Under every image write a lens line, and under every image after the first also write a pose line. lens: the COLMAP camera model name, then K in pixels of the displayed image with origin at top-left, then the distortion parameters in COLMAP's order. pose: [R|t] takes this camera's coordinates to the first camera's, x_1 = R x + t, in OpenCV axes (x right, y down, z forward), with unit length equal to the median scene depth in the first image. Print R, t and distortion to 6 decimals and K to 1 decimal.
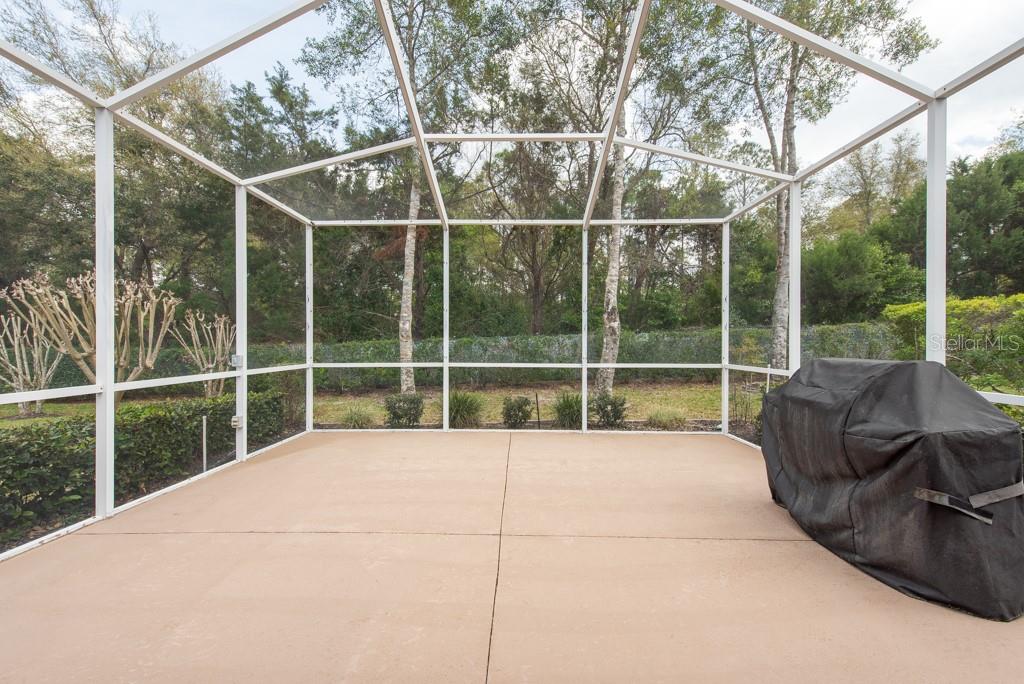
lens RADIAL K [[406.3, 0, 512.0], [0, 406.3, 342.0], [0, 0, 1]] dist [0.019690, -0.005846]
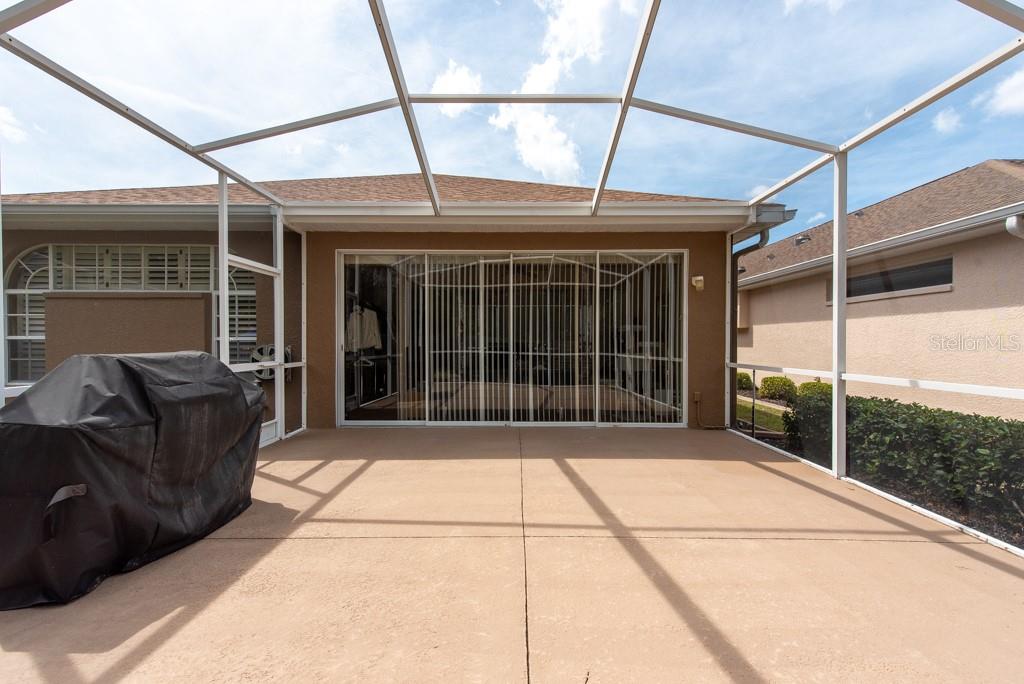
lens RADIAL K [[406.3, 0, 512.0], [0, 406.3, 342.0], [0, 0, 1]] dist [0.019690, -0.005846]
pose [[-0.999999, -0.001538, -0.000141, 0.000555], [-0.001538, 0.999997, 0.002059, 0.011741], [0.000138, 0.002059, -0.999998, 1.958090]]
